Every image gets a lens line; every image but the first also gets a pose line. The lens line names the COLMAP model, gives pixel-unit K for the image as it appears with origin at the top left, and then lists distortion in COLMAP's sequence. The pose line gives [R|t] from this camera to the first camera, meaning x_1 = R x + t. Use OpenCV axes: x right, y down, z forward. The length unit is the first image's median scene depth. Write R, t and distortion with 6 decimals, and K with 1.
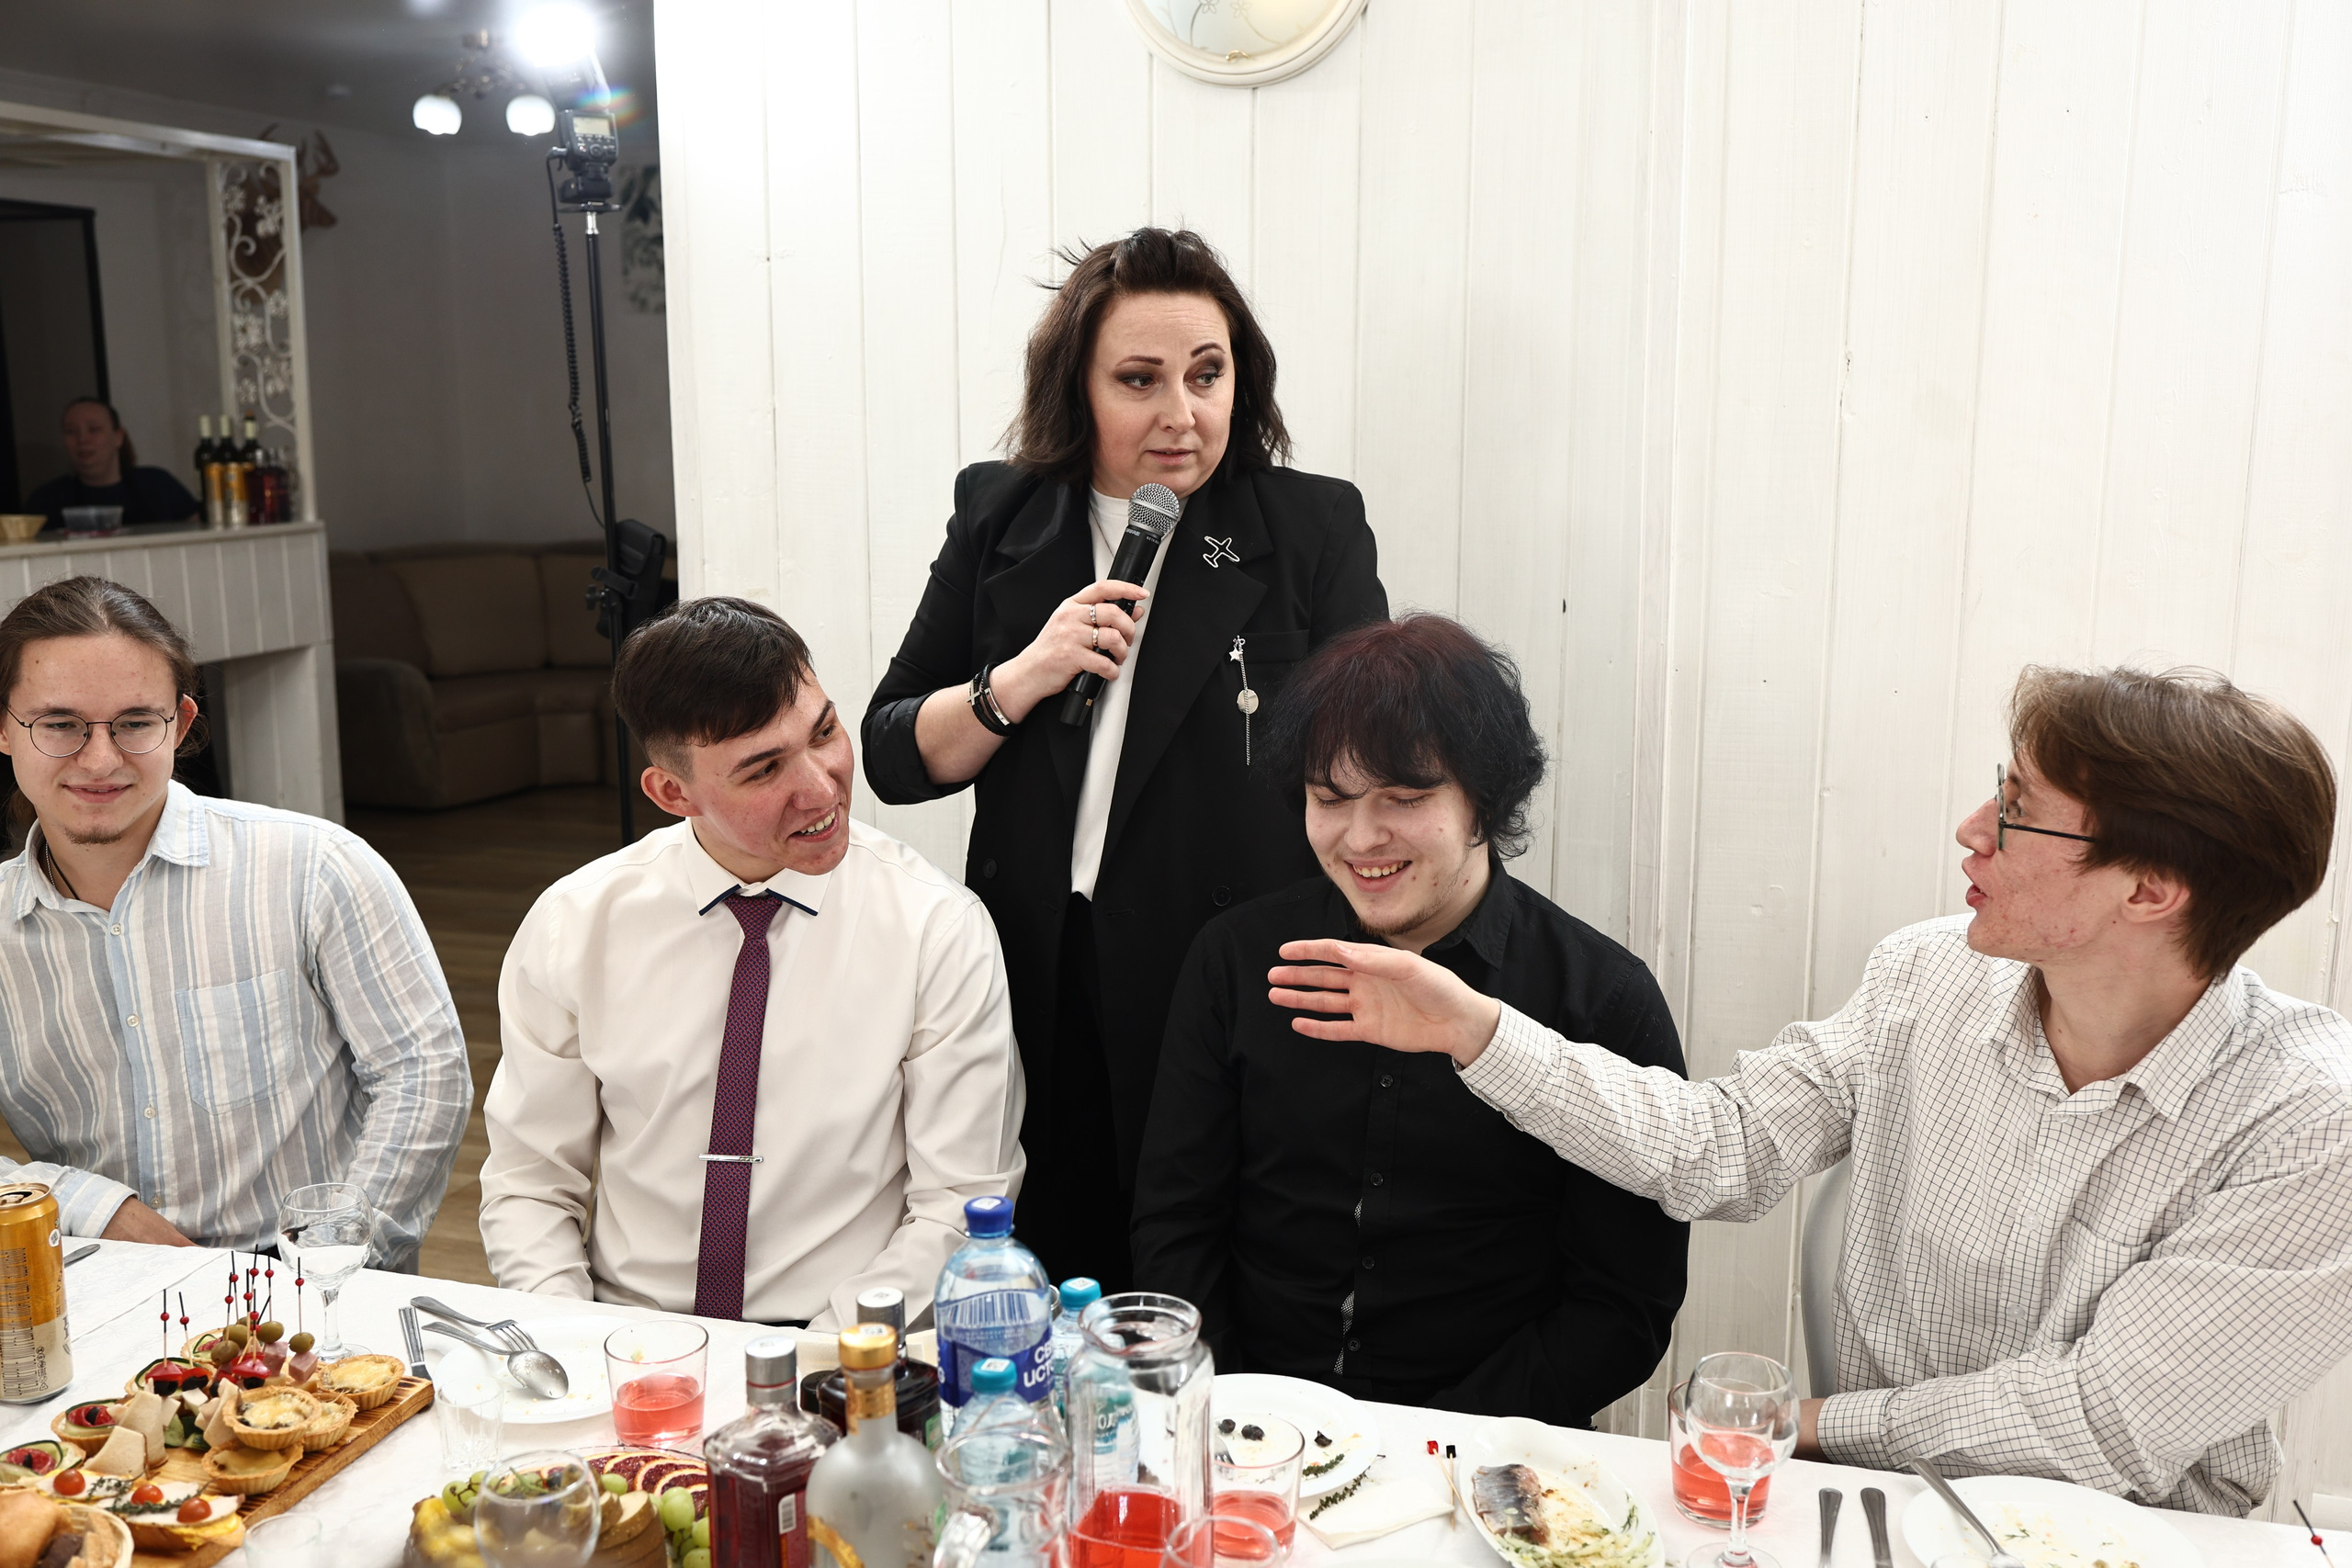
lens RADIAL K [[2182.7, 0, 1170.7], [0, 2182.7, 773.0], [0, 0, 1]] dist [0.049446, 0.000000]
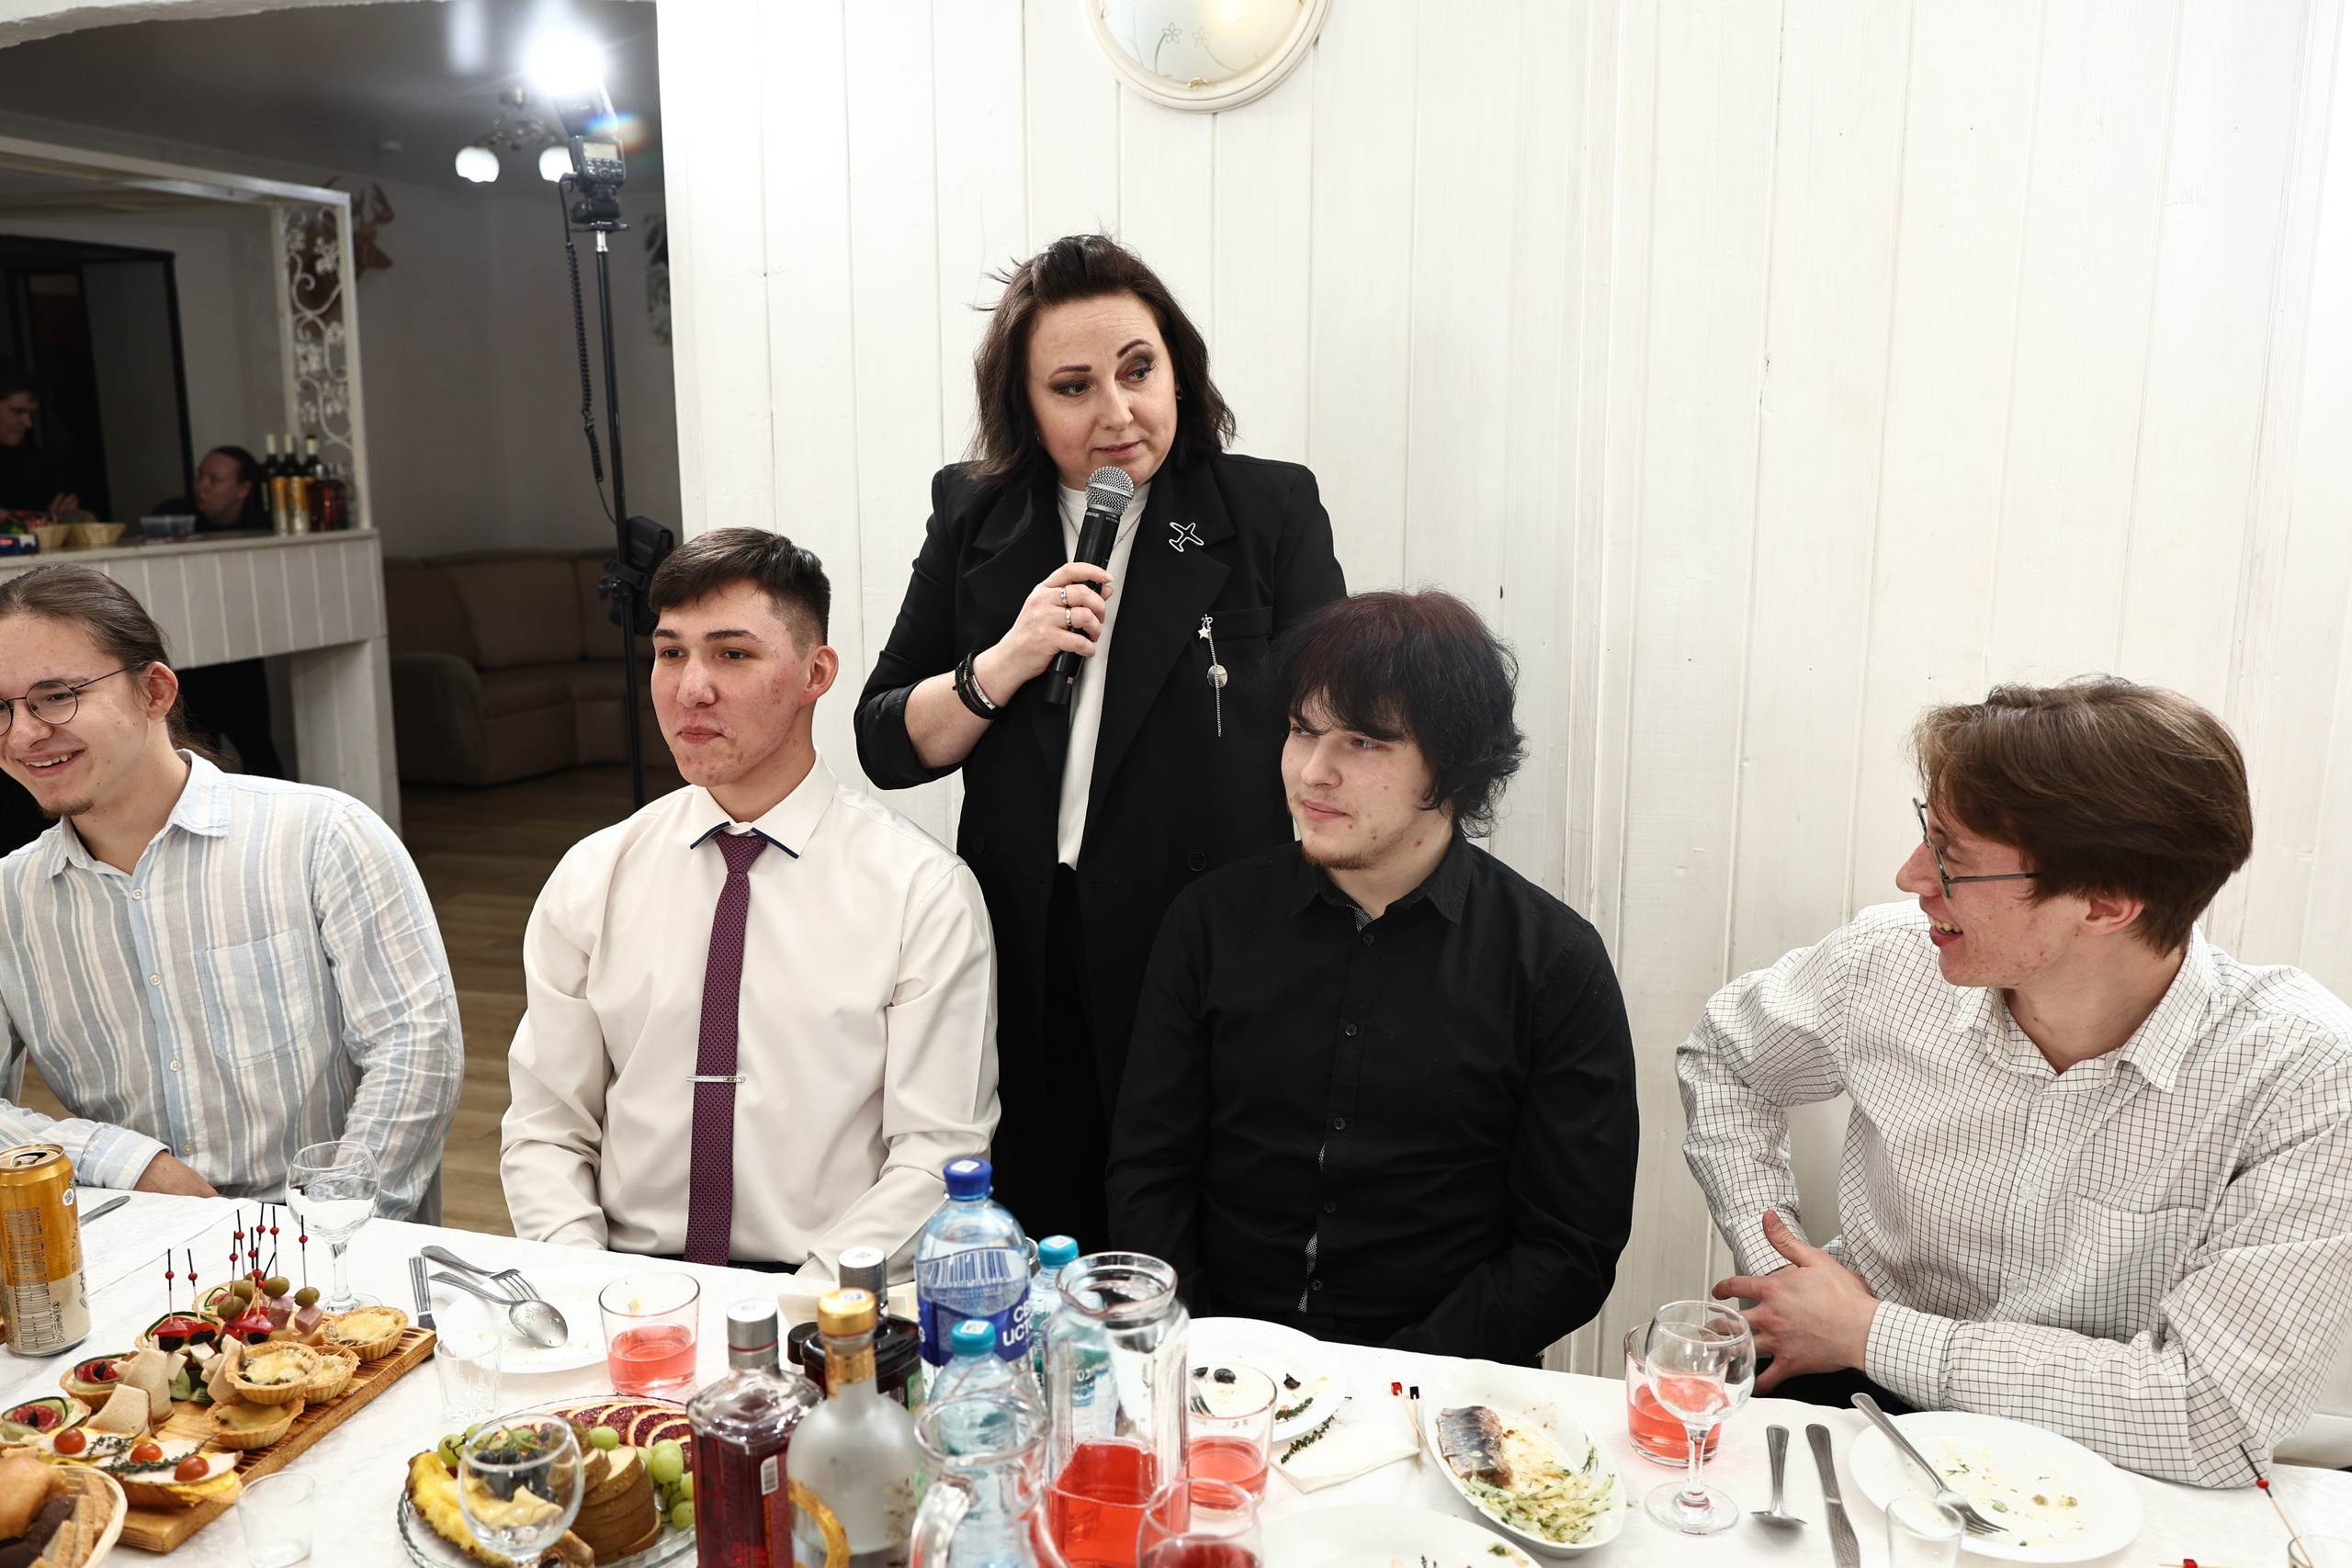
lens RADIAL K [[1863.0, 0, 1186.4], [0, 1863.0, 779.7], [0, 0, 1]] dist [0.014574, -0.004430]
pose [[0.999597, -0.004294, 0.028071, -0.004359], [0.003899, 0.999893, 0.014103, 0.004256], [-0.028128, -0.013988, 0.999506, 0.115739]]
